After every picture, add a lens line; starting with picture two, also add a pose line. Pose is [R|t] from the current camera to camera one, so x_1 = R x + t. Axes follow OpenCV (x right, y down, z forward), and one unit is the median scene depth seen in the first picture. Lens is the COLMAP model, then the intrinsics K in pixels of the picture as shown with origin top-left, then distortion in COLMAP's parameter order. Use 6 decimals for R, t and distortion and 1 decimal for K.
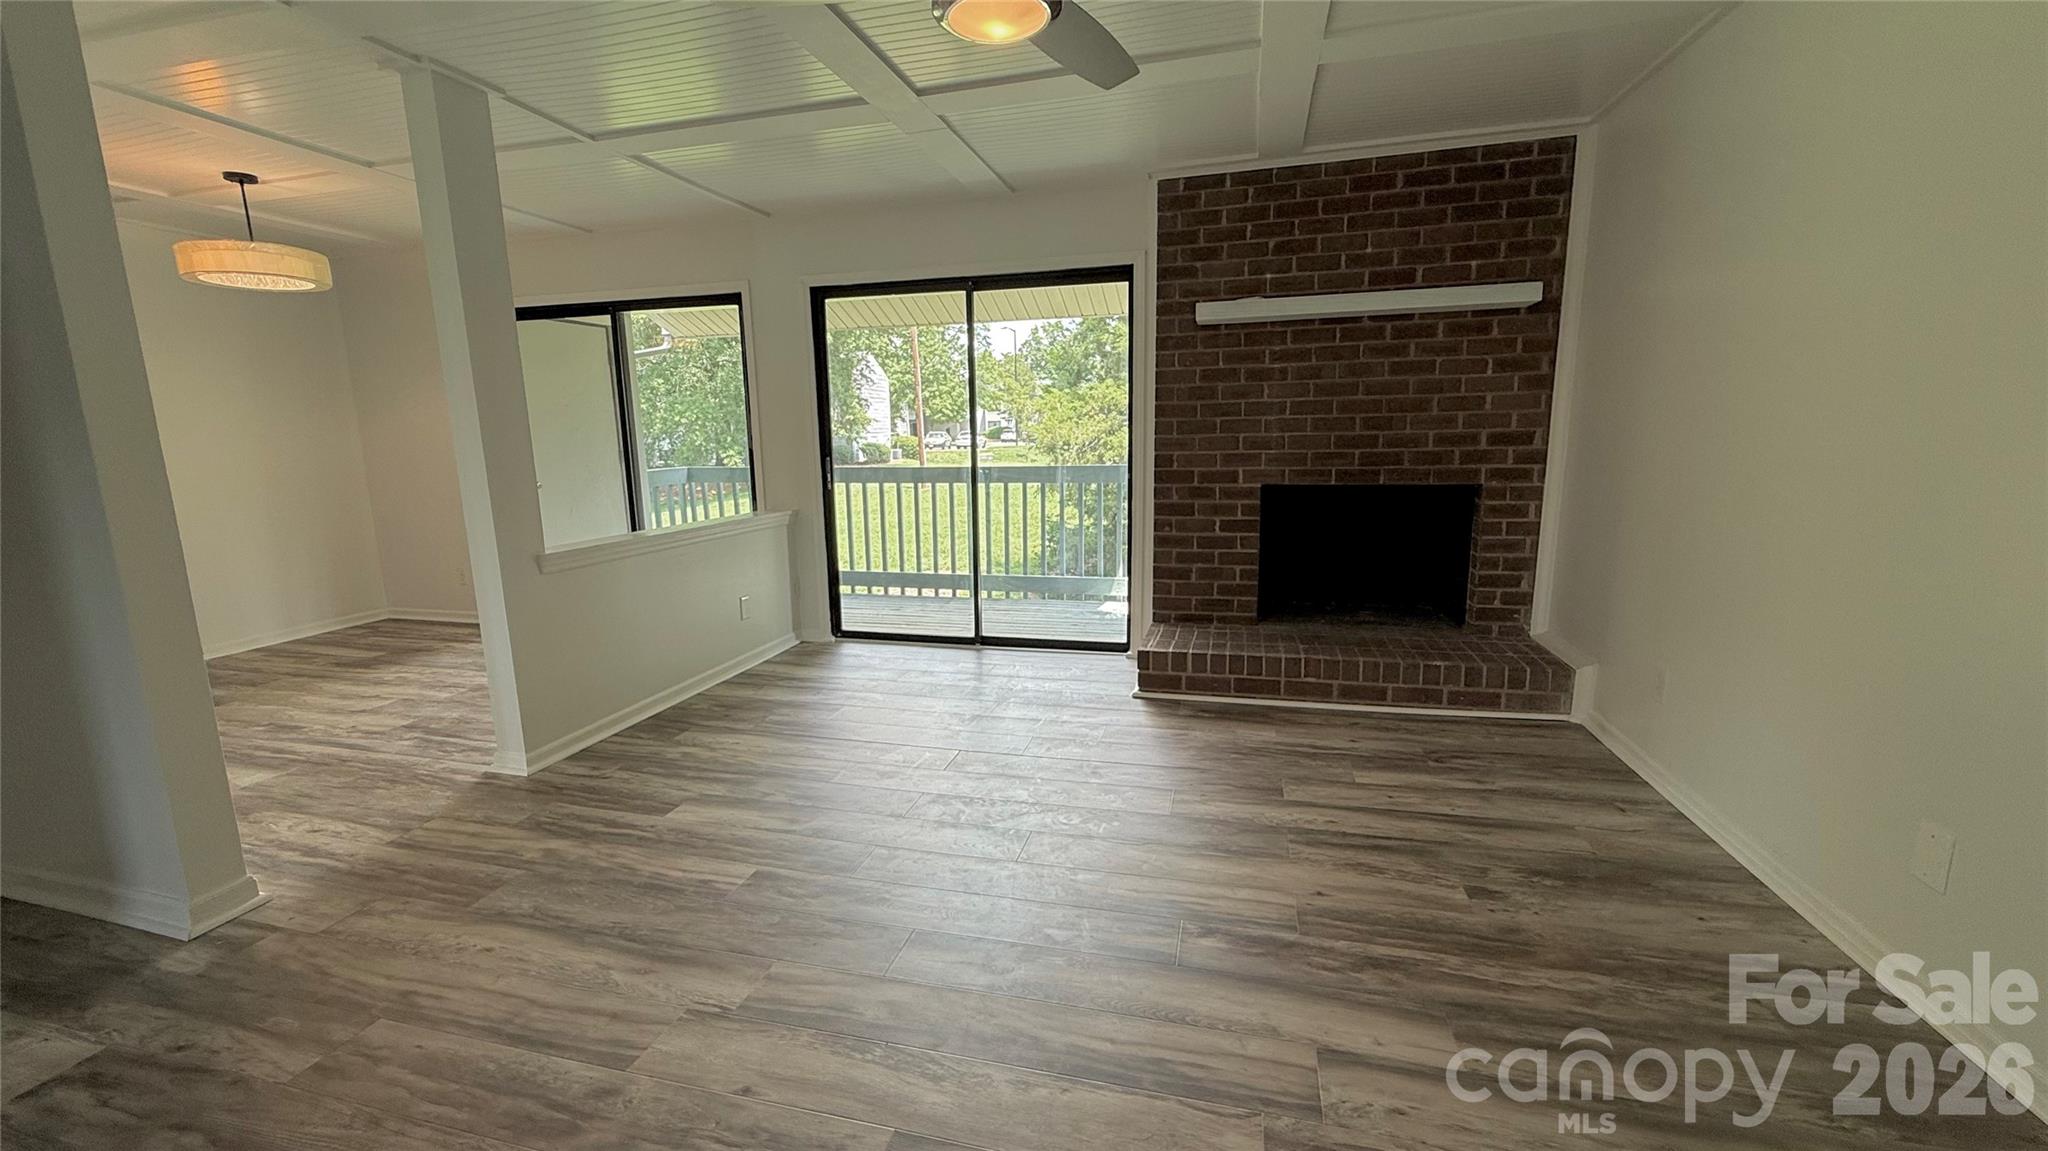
lens RADIAL K [[811.8, 0, 1020.3], [0, 811.8, 570.9], [0, 0, 1]] dist [-0.000850, -0.000012]
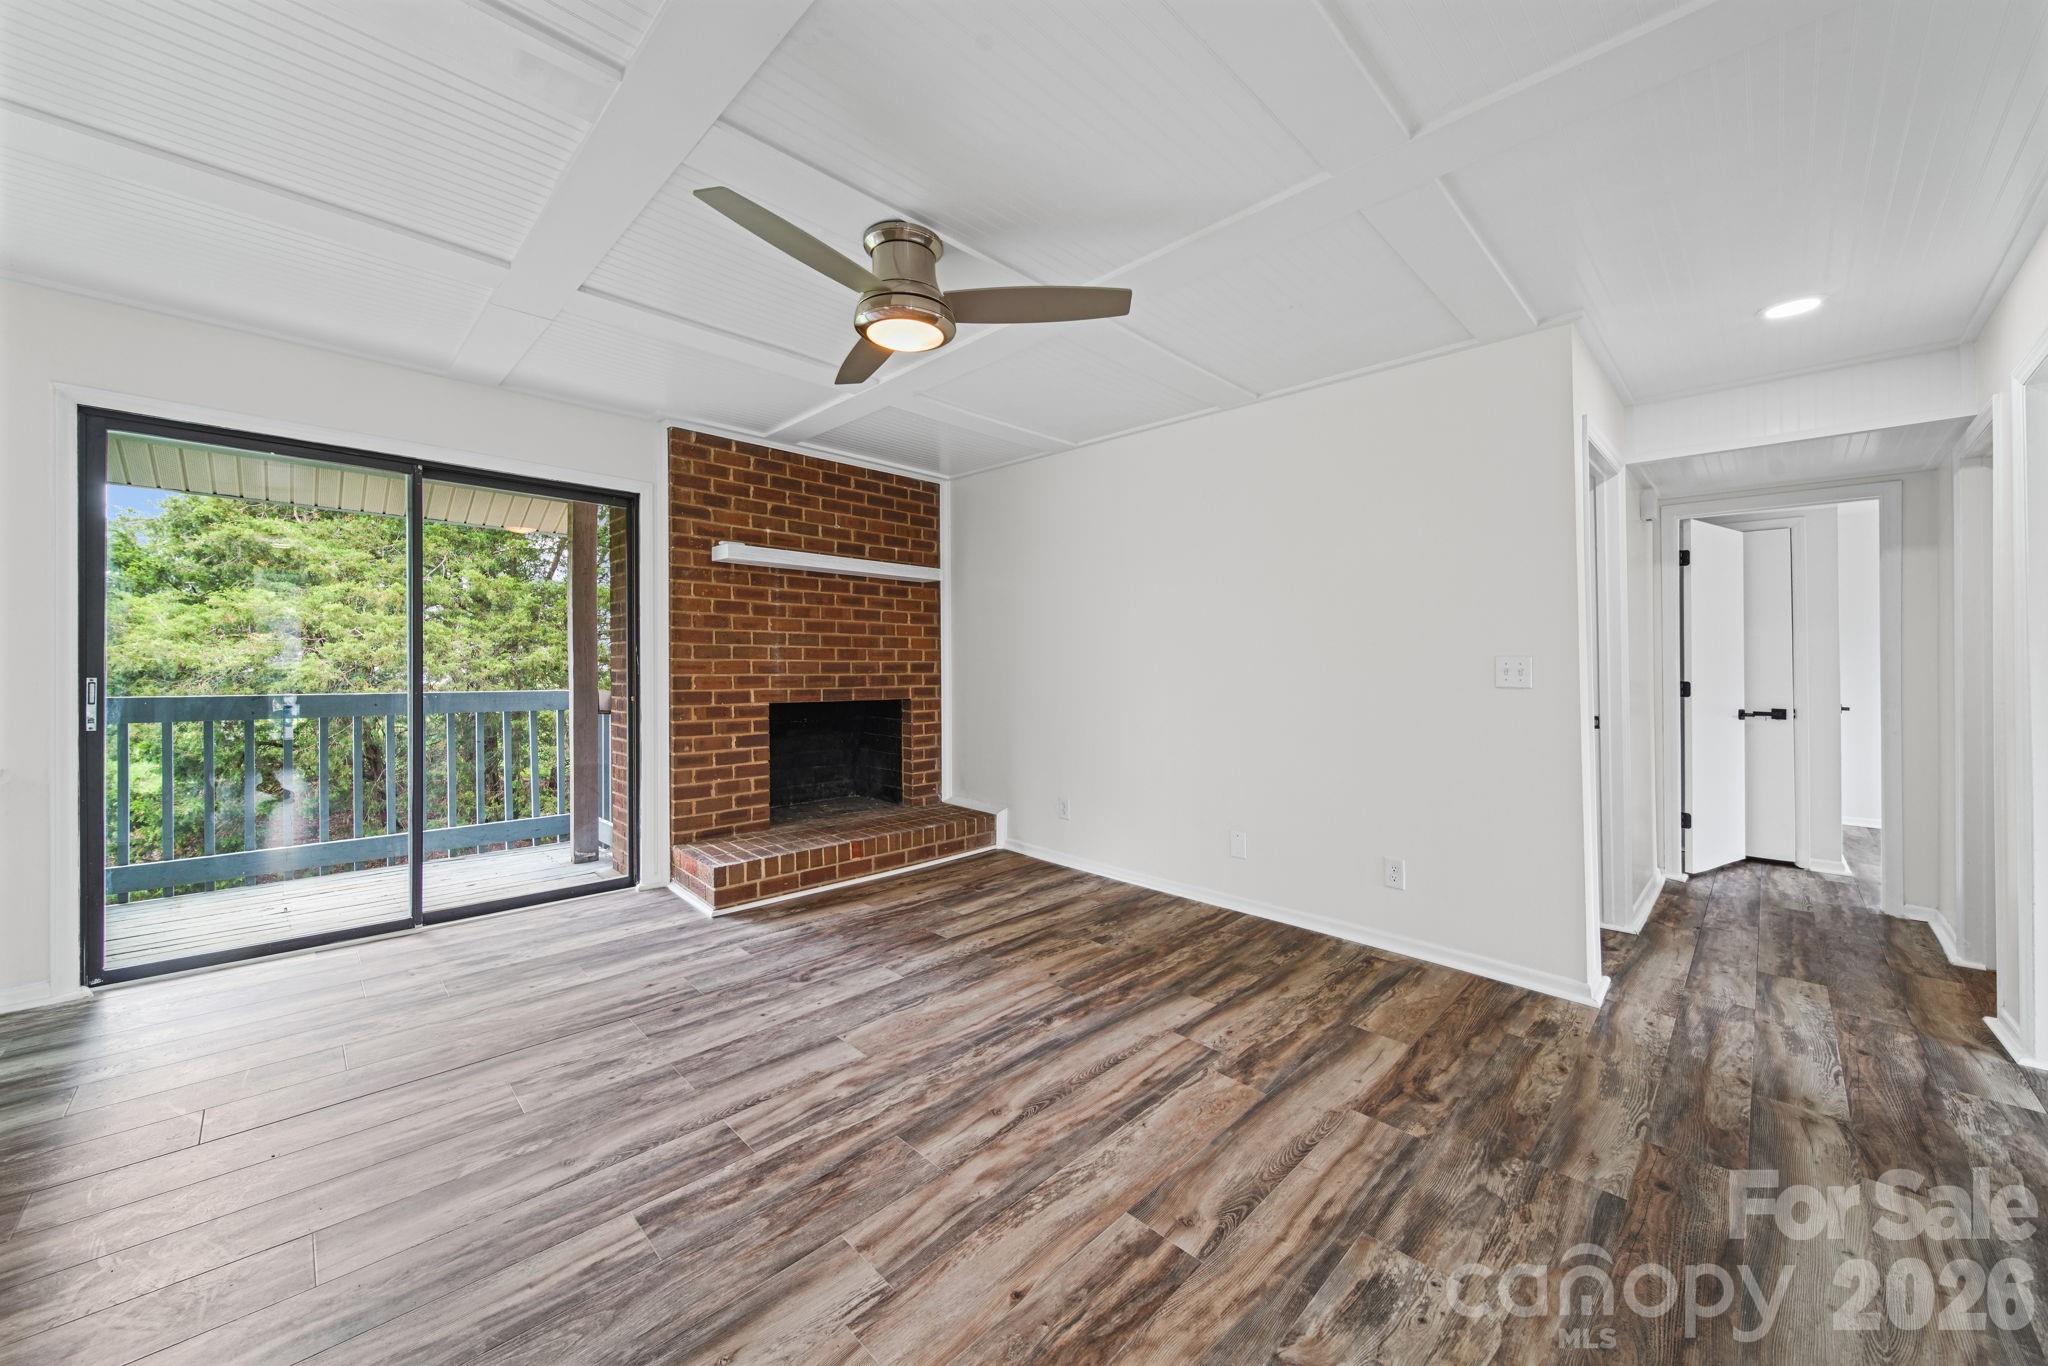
lens RADIAL K [[747.3, 0, 1026.8], [0, 747.3, 644.7], [0, 0, 1]] dist [0.000262, -0.000229]
pose [[0.497989, 0.047237, 0.865896, -0.488993], [0.126088, 0.983960, -0.126193, -0.009106], [-0.857968, 0.172022, 0.484045, 0.175164]]
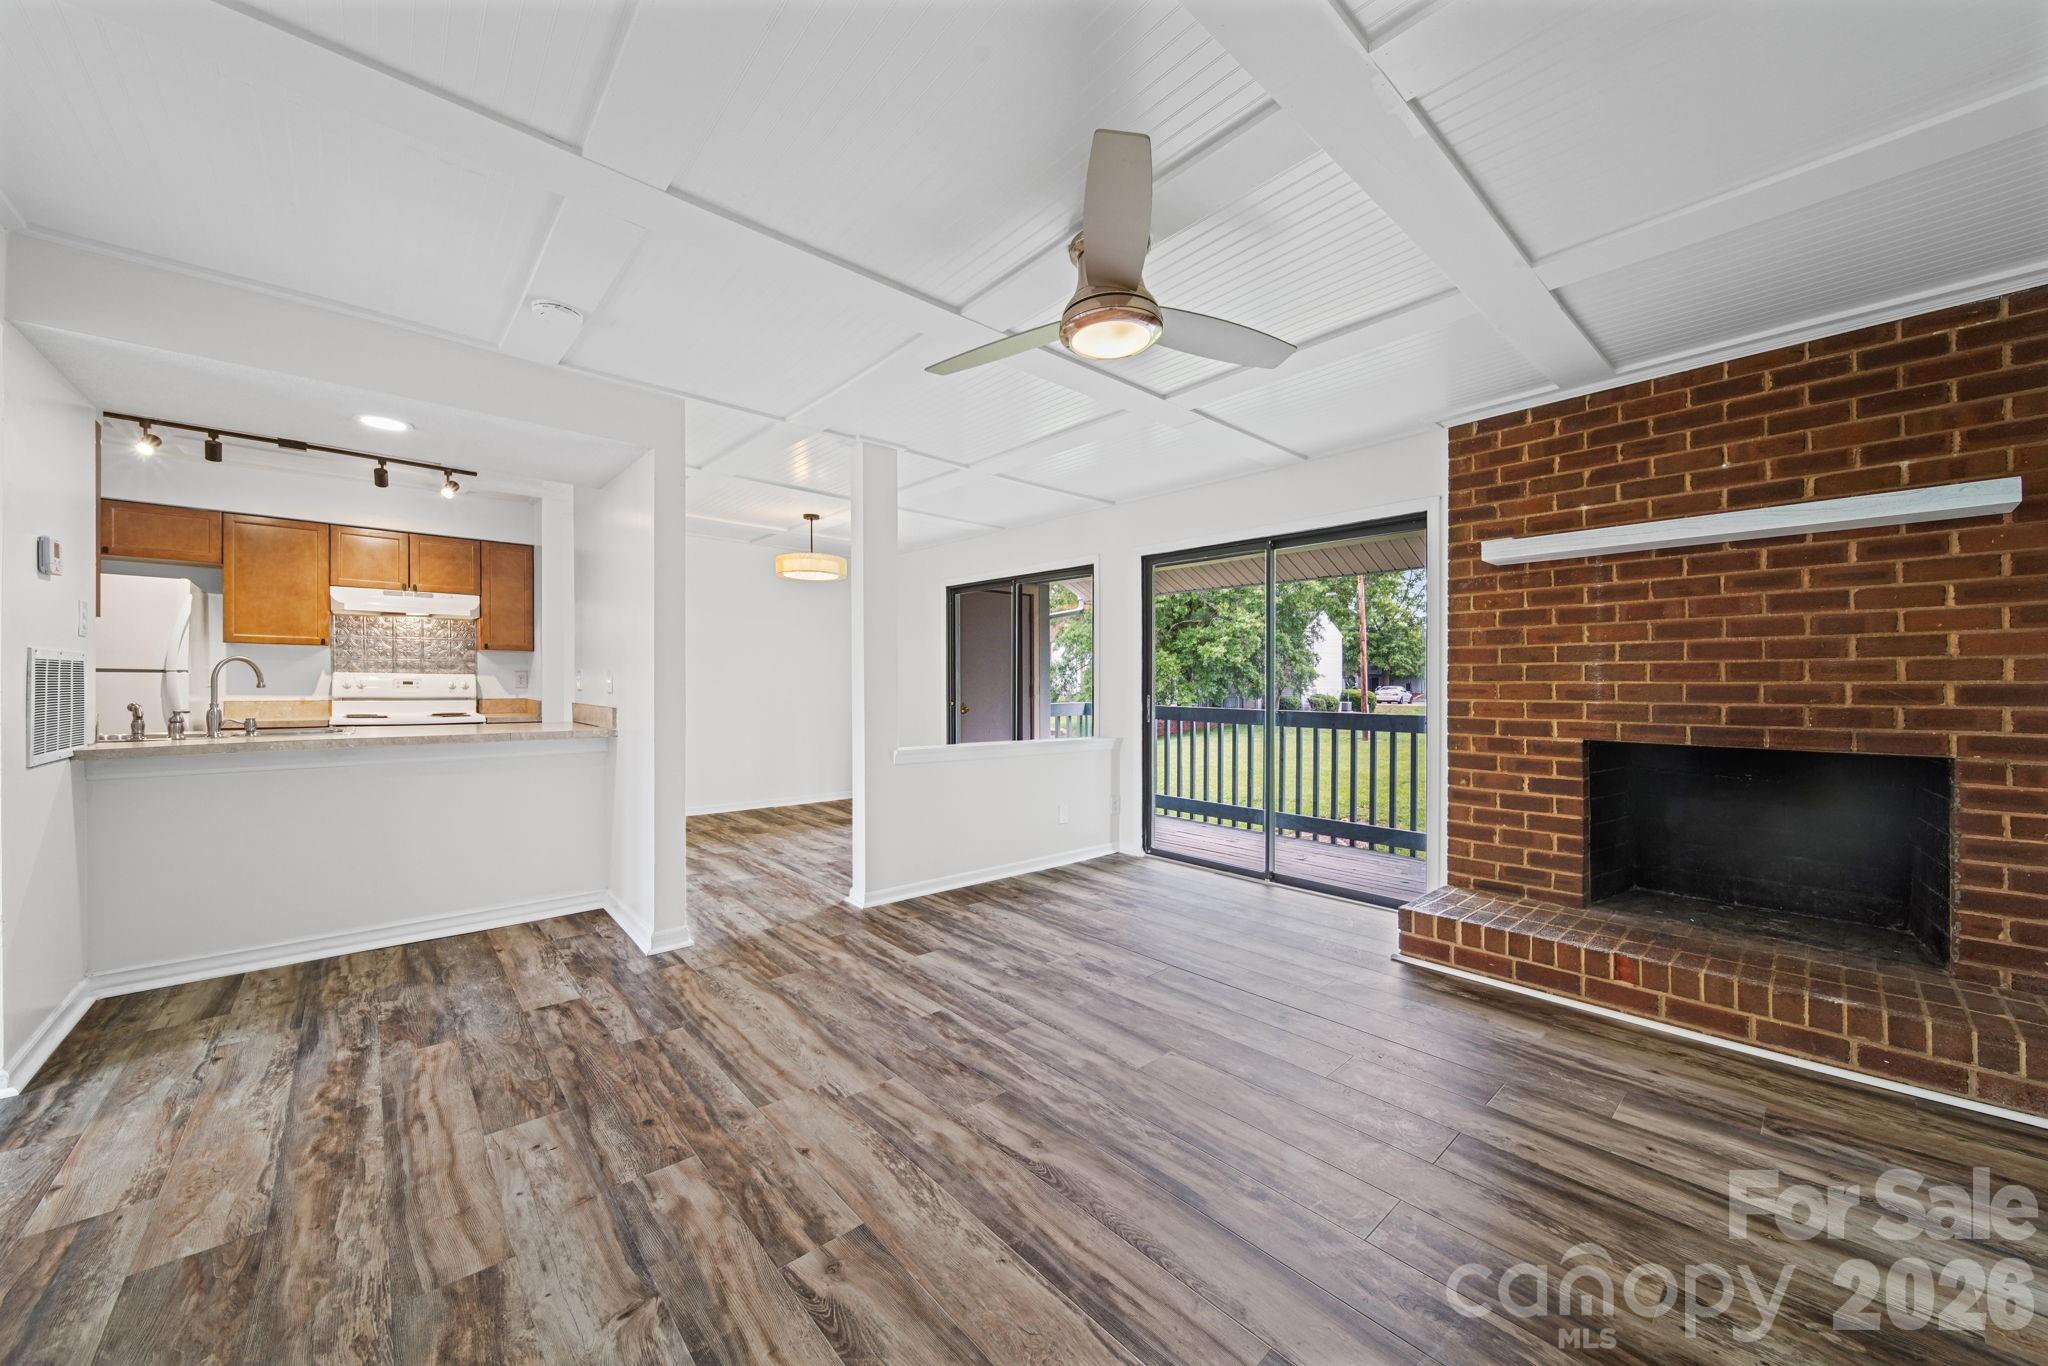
lens RADIAL K [[733.7, 0, 1024.0], [0, 733.7, 683.0], [0, 0, 1]] dist [-0.001050, -0.000338]
pose [[0.837891, 0.024666, -0.545280, 0.243346], [-0.116804, 0.983940, -0.134974, 0.008883], [0.533194, 0.176784, 0.827316, 0.035664]]
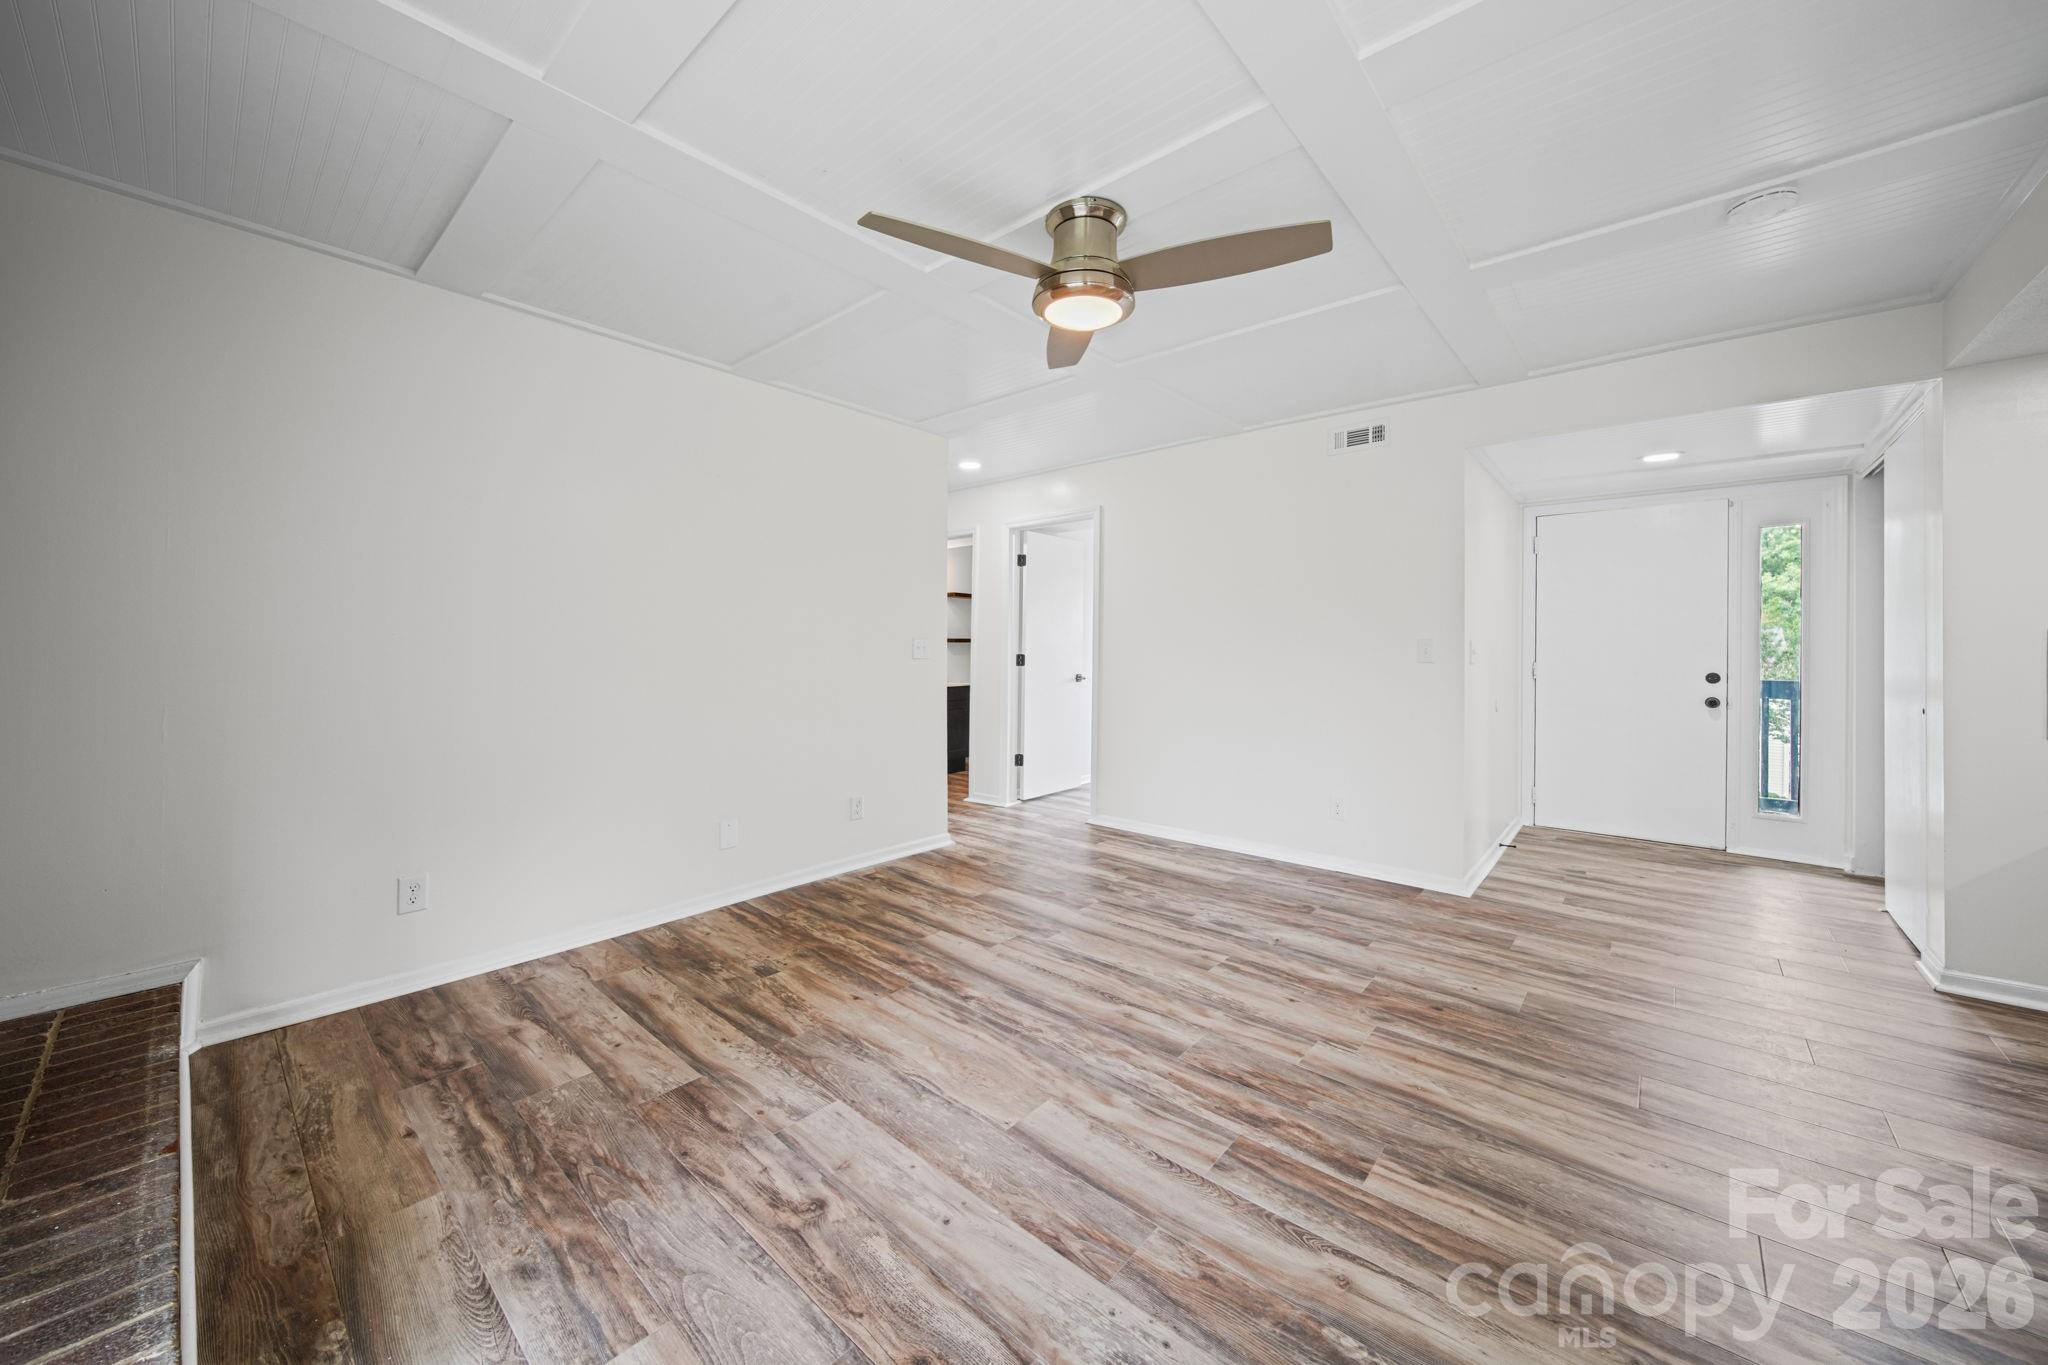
lens RADIAL K [[747.3, 0, 1026.8], [0, 747.3, 644.2], [0, 0, 1]] dist [0.000262, -0.000229]
pose [[-0.900609, 0.020072, 0.434167, -0.227758], [0.089625, 0.986040, 0.140326, -0.167893], [-0.425290, 0.165291, -0.889835, 1.079747]]
